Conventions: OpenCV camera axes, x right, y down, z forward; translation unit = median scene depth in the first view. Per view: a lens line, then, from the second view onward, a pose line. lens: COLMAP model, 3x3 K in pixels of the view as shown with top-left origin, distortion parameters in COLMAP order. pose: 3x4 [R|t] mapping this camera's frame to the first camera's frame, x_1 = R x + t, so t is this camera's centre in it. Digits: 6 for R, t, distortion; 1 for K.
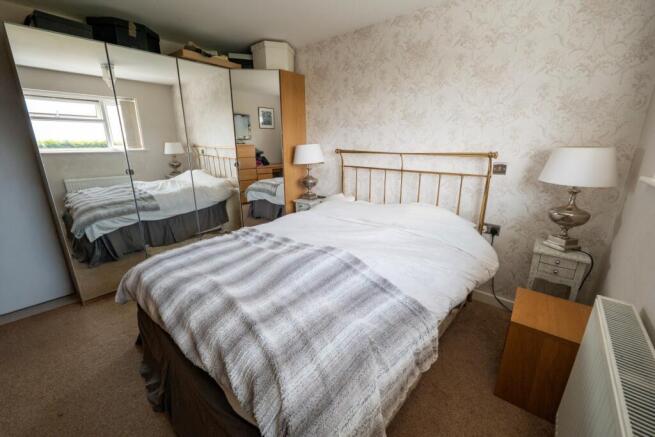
lens RADIAL K [[265.4, 0, 328.6], [0, 265.4, 217.7], [0, 0, 1]] dist [-0.012976, -0.000519]
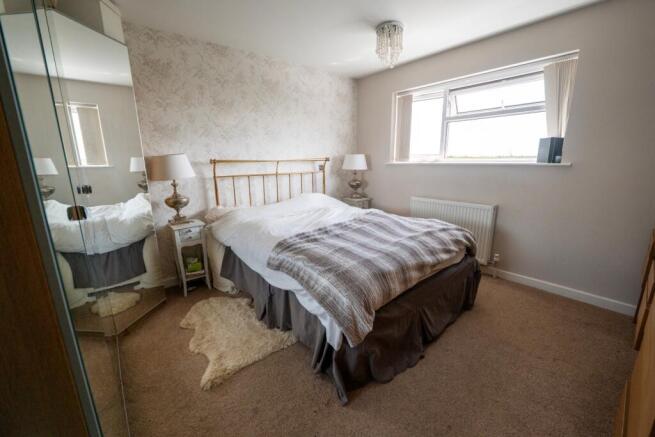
lens RADIAL K [[265.4, 0, 328.6], [0, 265.4, 216.1], [0, 0, 1]] dist [-0.012976, -0.000519]
pose [[0.163641, -0.207867, 0.964372, -0.902950], [0.283140, 0.946318, 0.155931, -0.107603], [-0.945015, 0.247535, 0.213712, 0.502372]]
